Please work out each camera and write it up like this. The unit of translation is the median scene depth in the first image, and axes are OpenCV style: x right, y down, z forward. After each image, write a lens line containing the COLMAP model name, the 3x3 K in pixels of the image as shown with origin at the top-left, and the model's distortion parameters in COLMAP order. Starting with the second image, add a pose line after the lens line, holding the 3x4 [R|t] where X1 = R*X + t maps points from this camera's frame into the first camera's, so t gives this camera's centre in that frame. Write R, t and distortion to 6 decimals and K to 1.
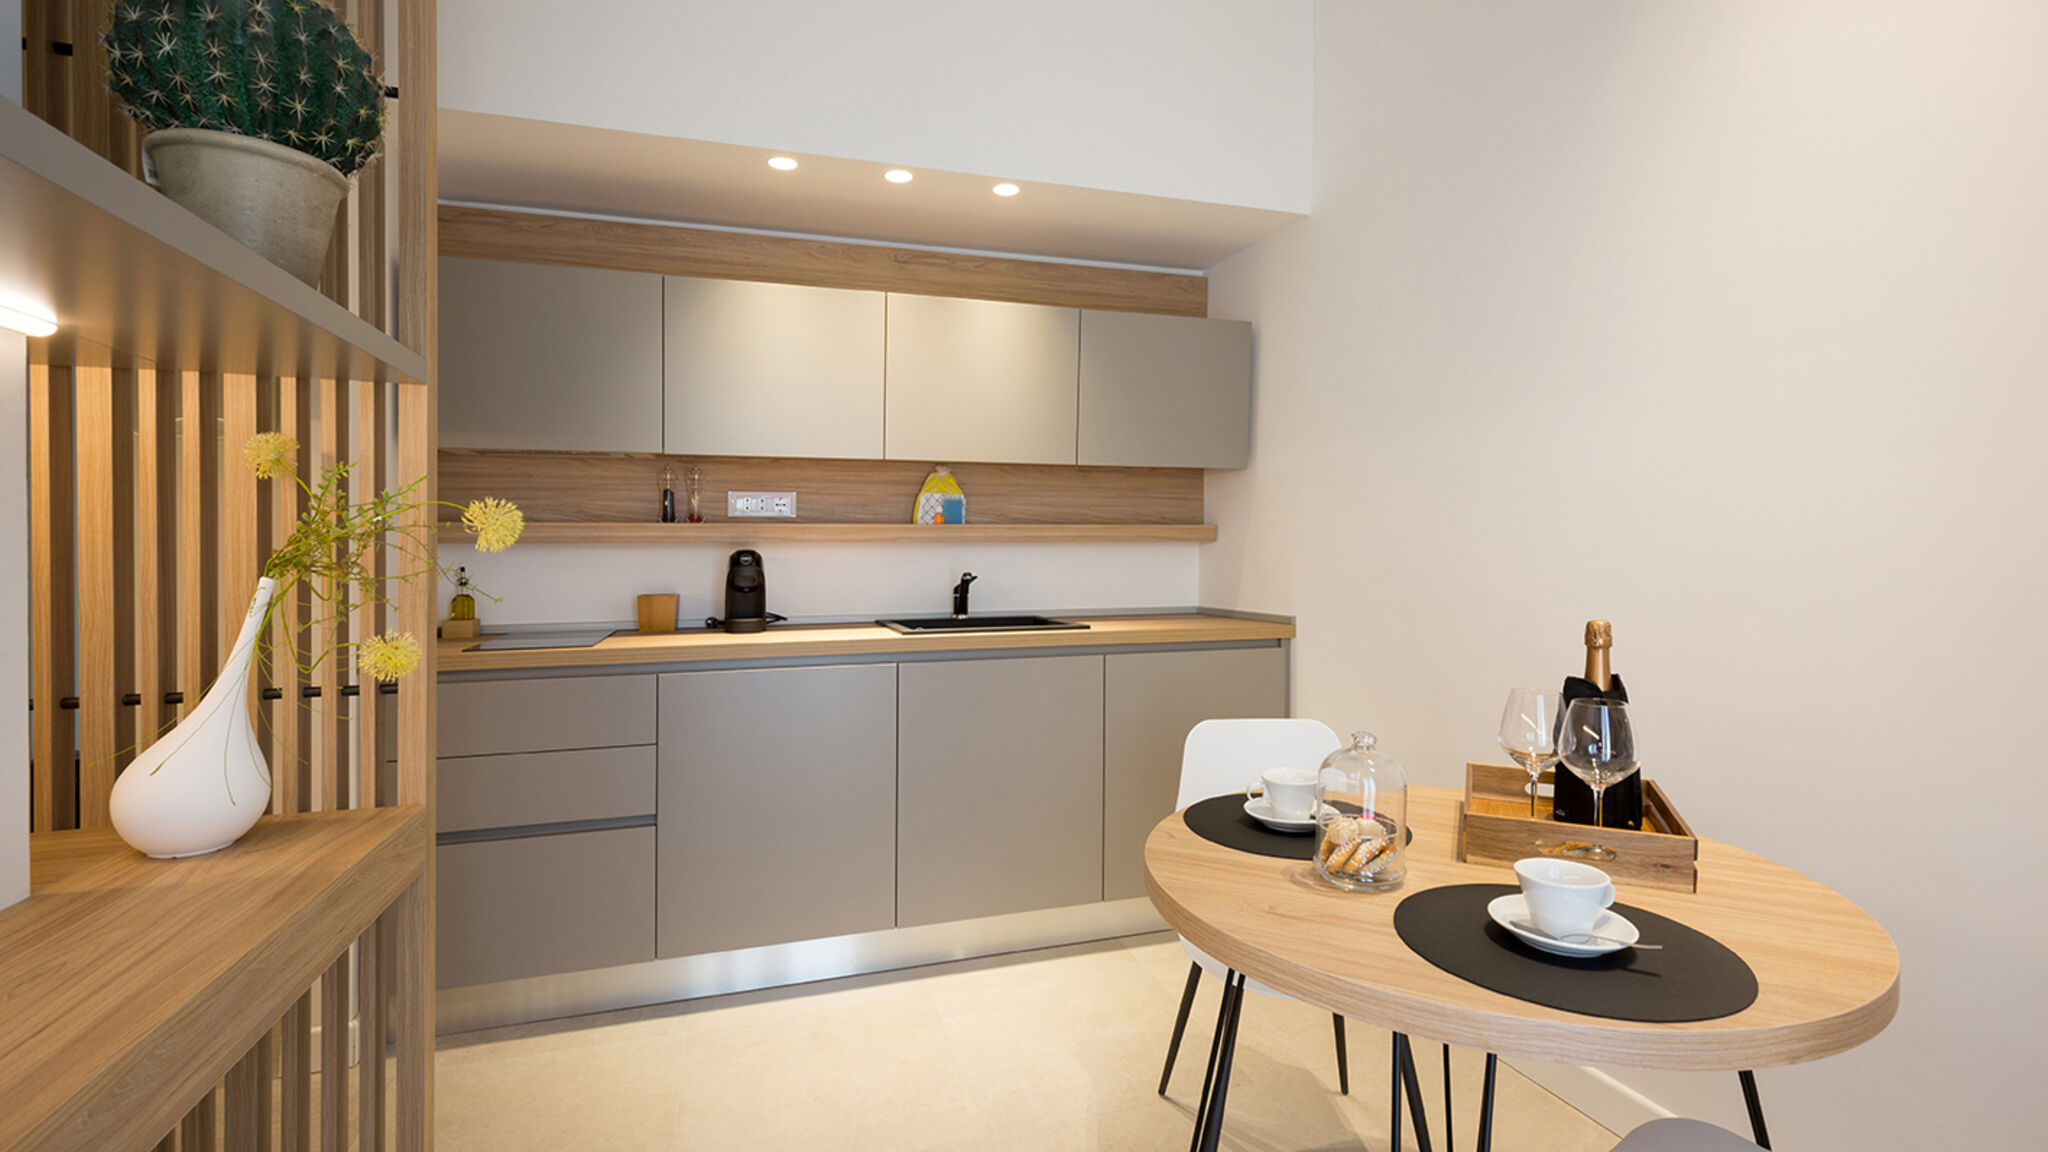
lens RADIAL K [[926.6, 0, 1025.6], [0, 926.6, 562.3], [0, 0, 1]] dist [0.010399, -0.000268]
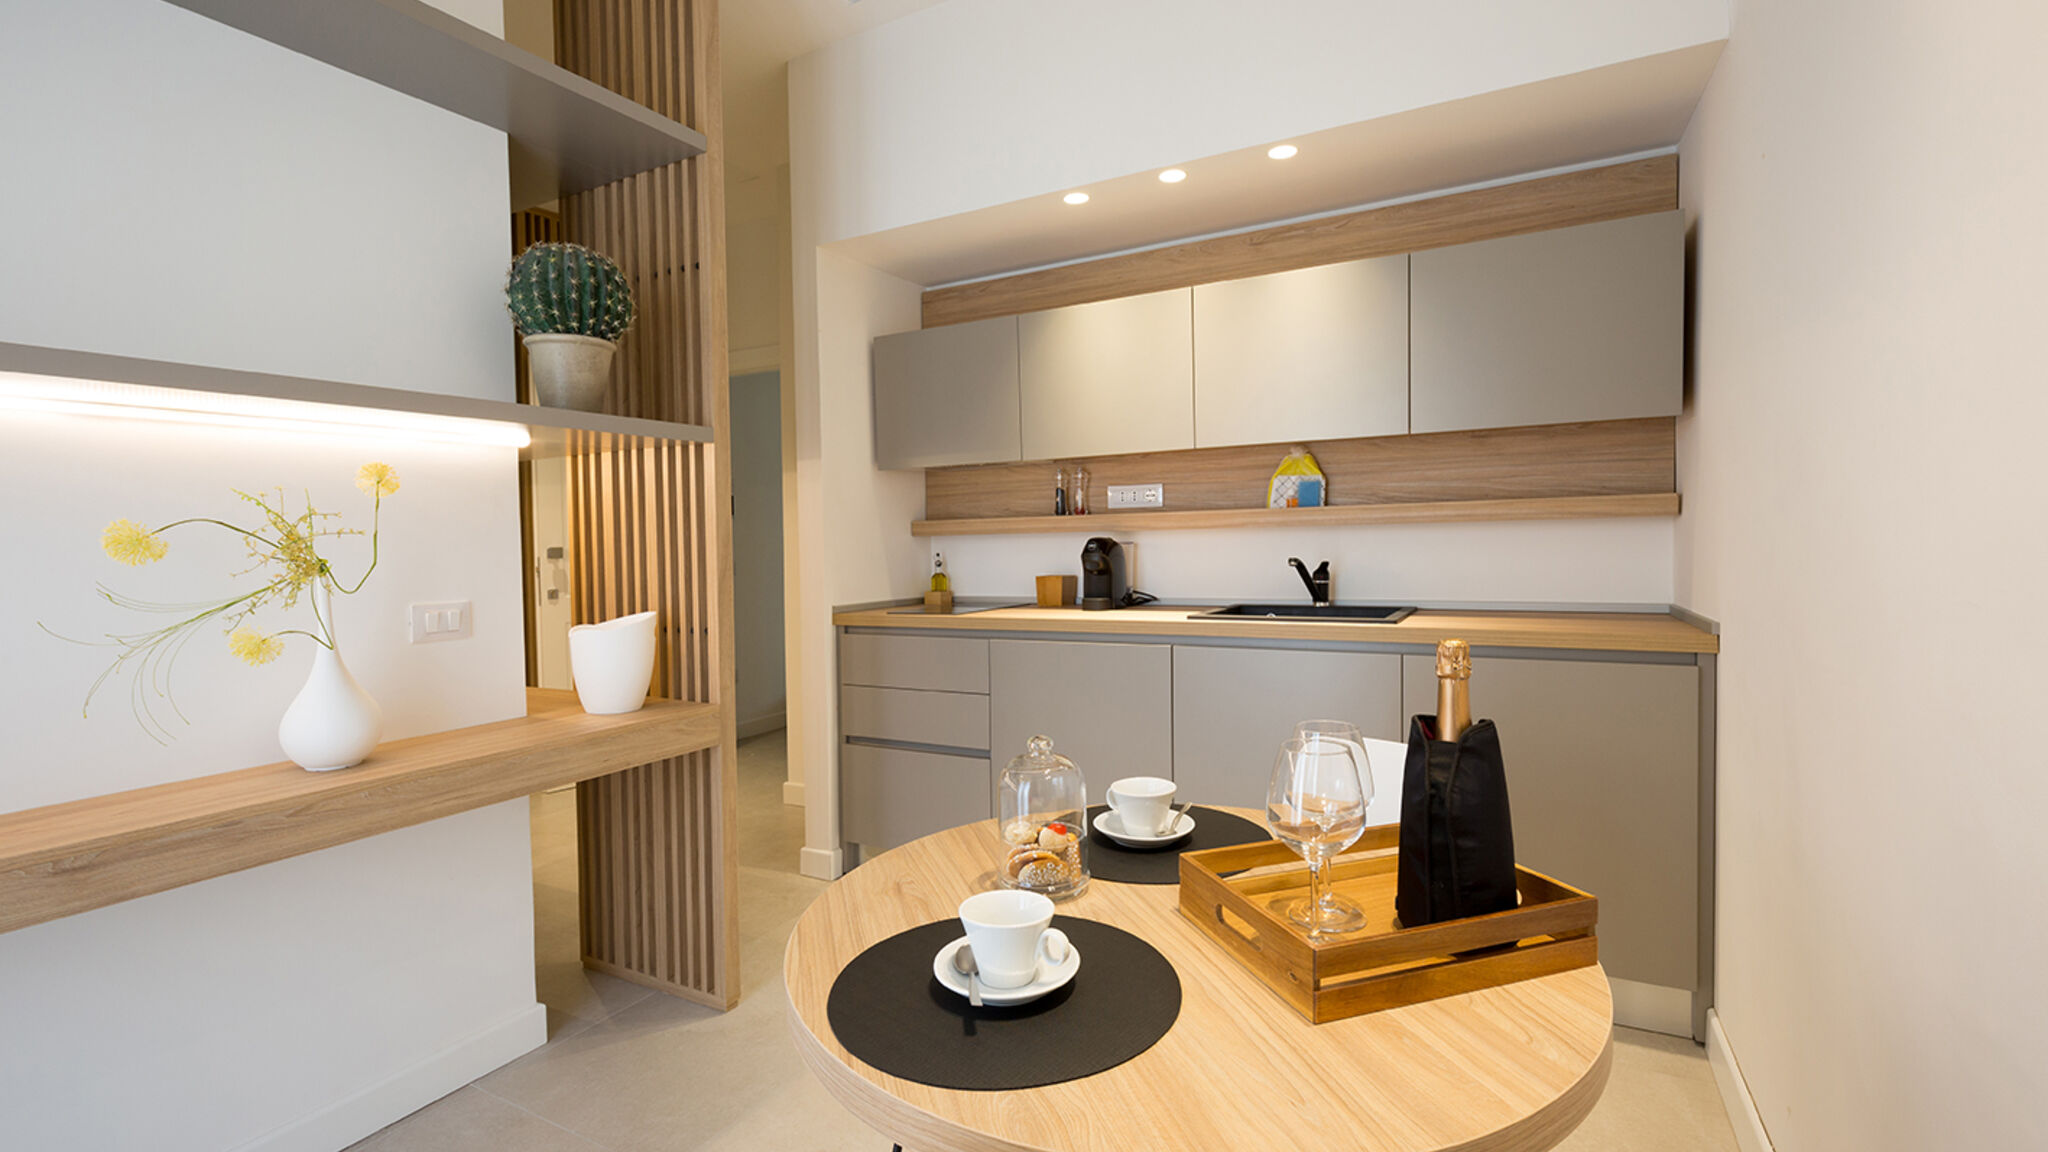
lens RADIAL K [[920.5, 0, 1023.4], [0, 920.5, 553.5], [0, 0, 1]] dist [0.007776, -0.000028]
pose [[0.685944, 0.000113, -0.727654, 0.429744], [0.009080, 0.999921, 0.008715, -0.004456], [0.727597, -0.012586, 0.685889, 0.145289]]
